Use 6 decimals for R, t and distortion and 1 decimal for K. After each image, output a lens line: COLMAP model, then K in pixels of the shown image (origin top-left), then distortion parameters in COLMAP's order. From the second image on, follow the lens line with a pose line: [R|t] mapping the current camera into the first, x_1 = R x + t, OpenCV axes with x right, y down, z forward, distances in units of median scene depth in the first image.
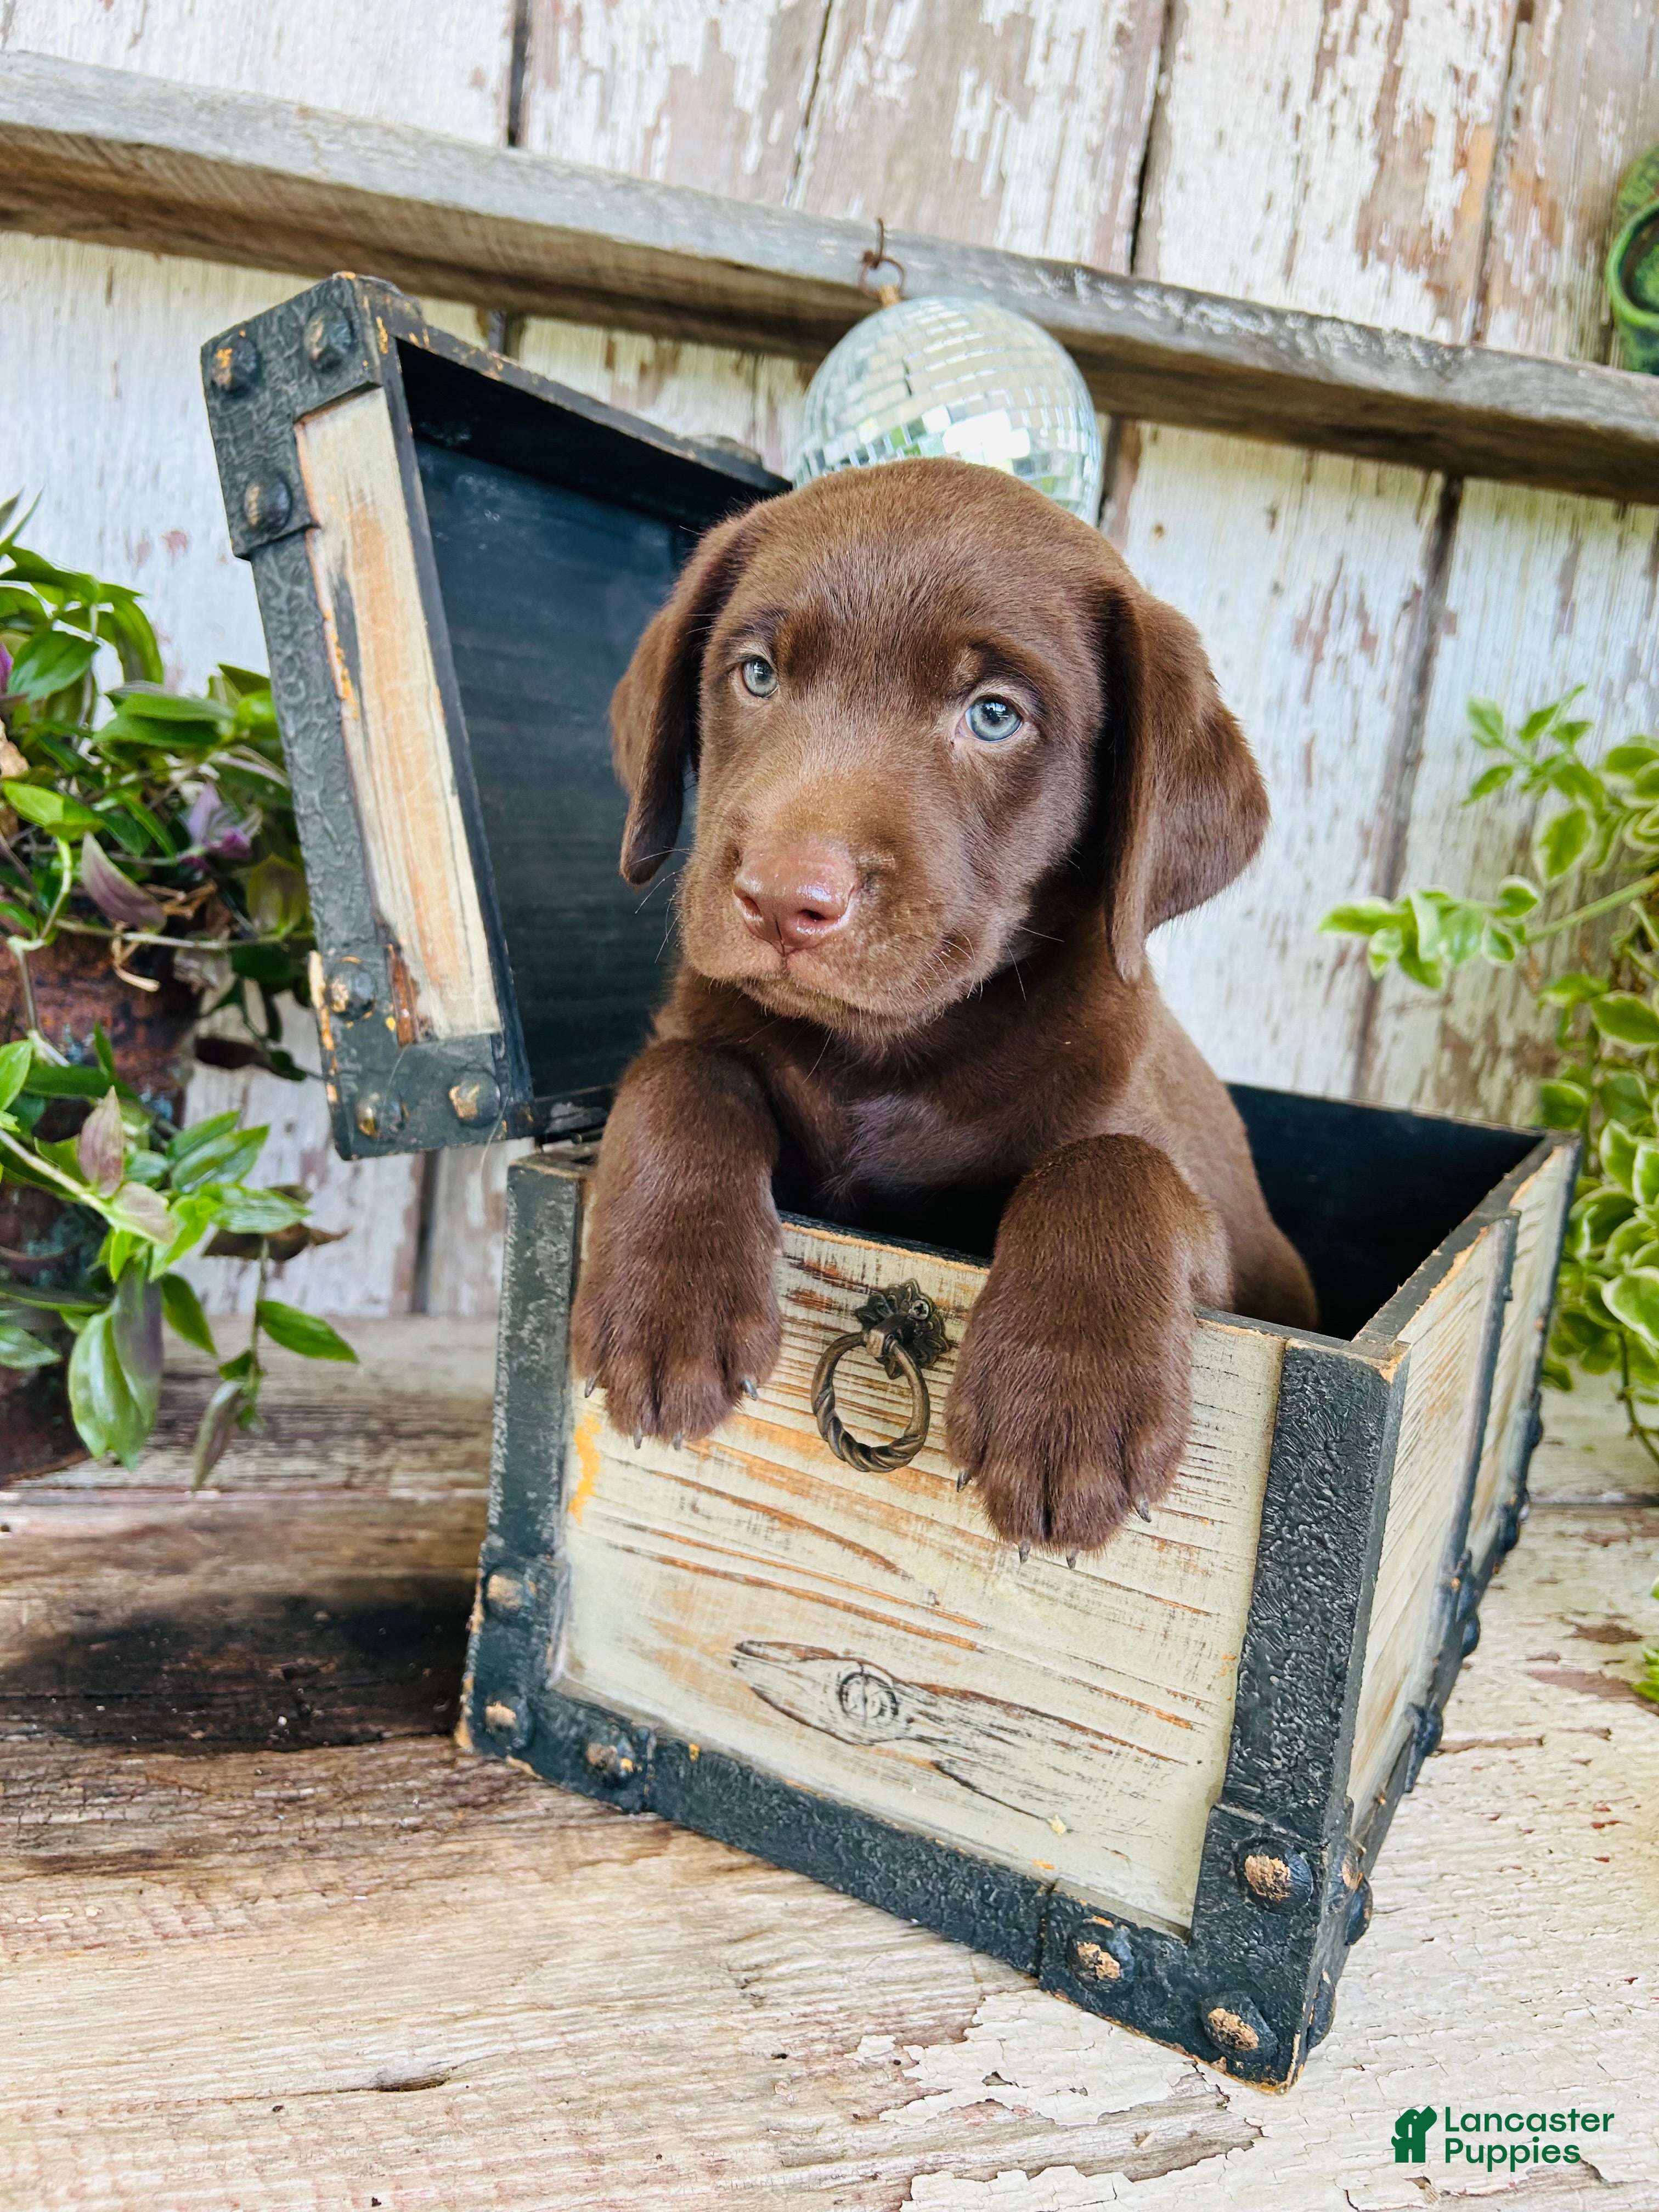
lens RADIAL K [[1611.0, 0, 829.5], [0, 1611.0, 1106.0], [0, 0, 1]] dist [0.002351, -0.002668]
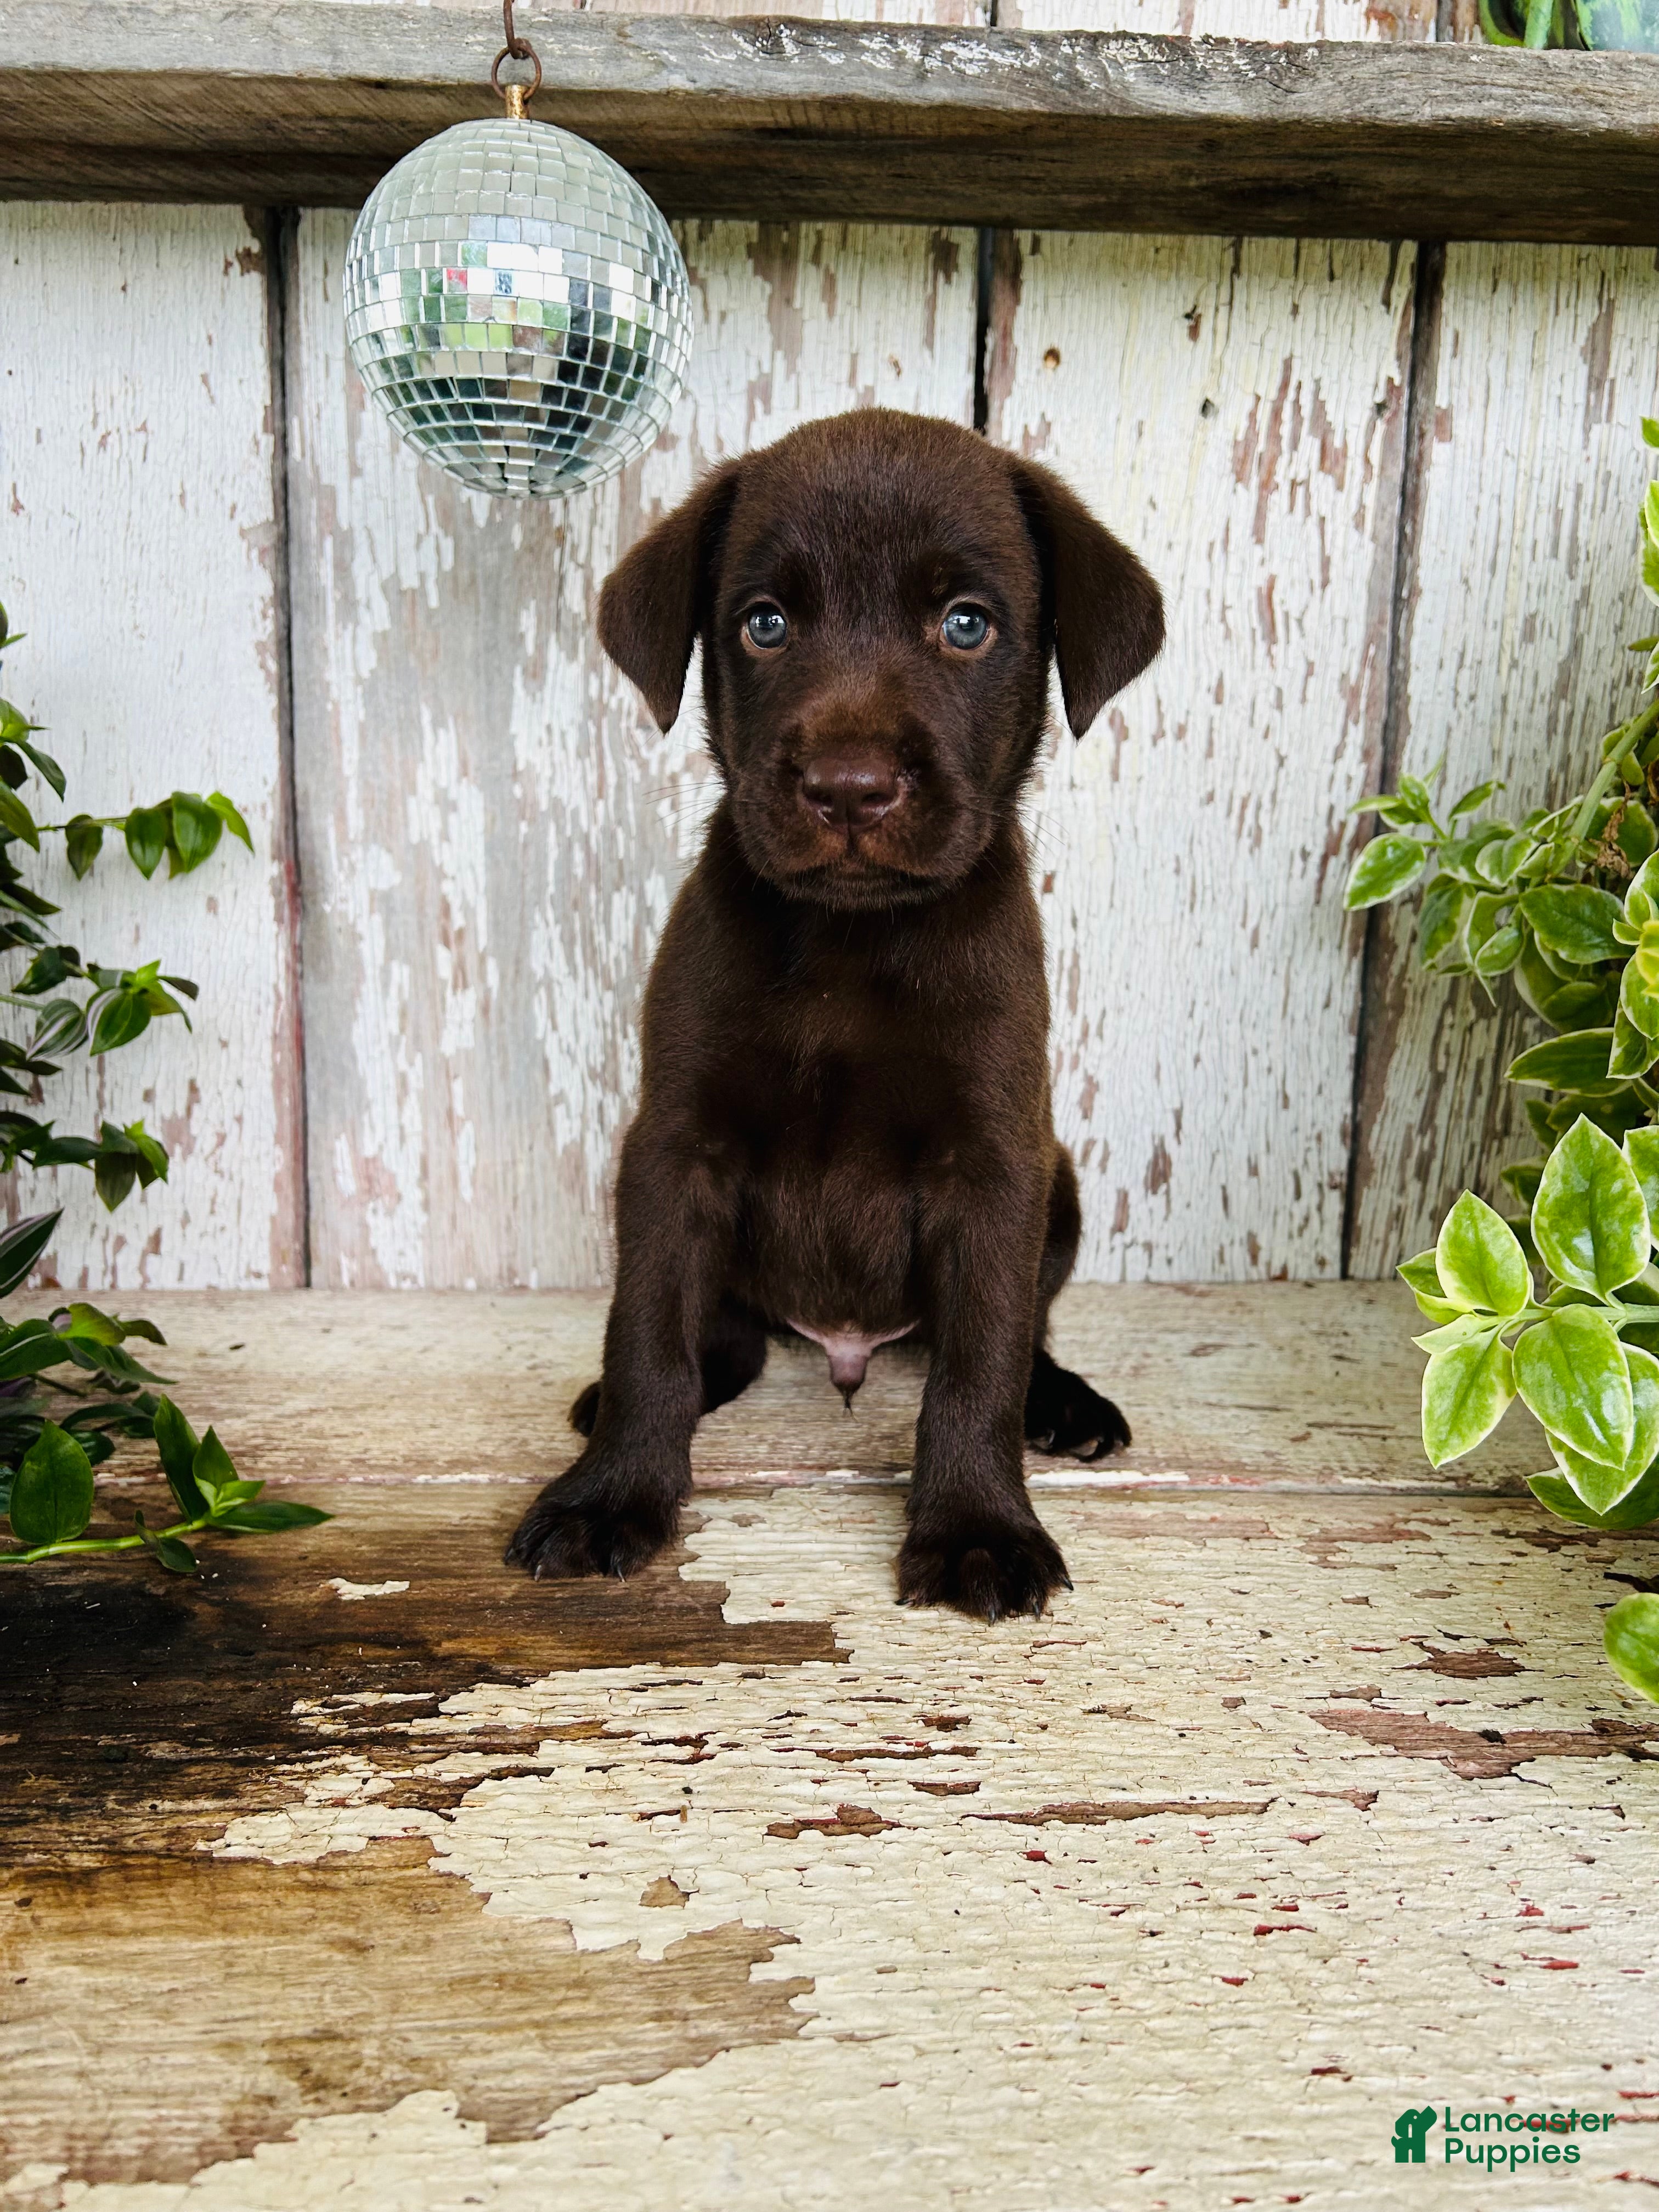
lens RADIAL K [[1611.0, 0, 829.5], [0, 1611.0, 1106.0], [0, 0, 1]] dist [0.002351, -0.002668]
pose [[0.976355, -0.042500, -0.211953, 0.256542], [0.043631, 0.999047, 0.000658, 0.035216], [0.211723, -0.009890, 0.977280, 0.137215]]
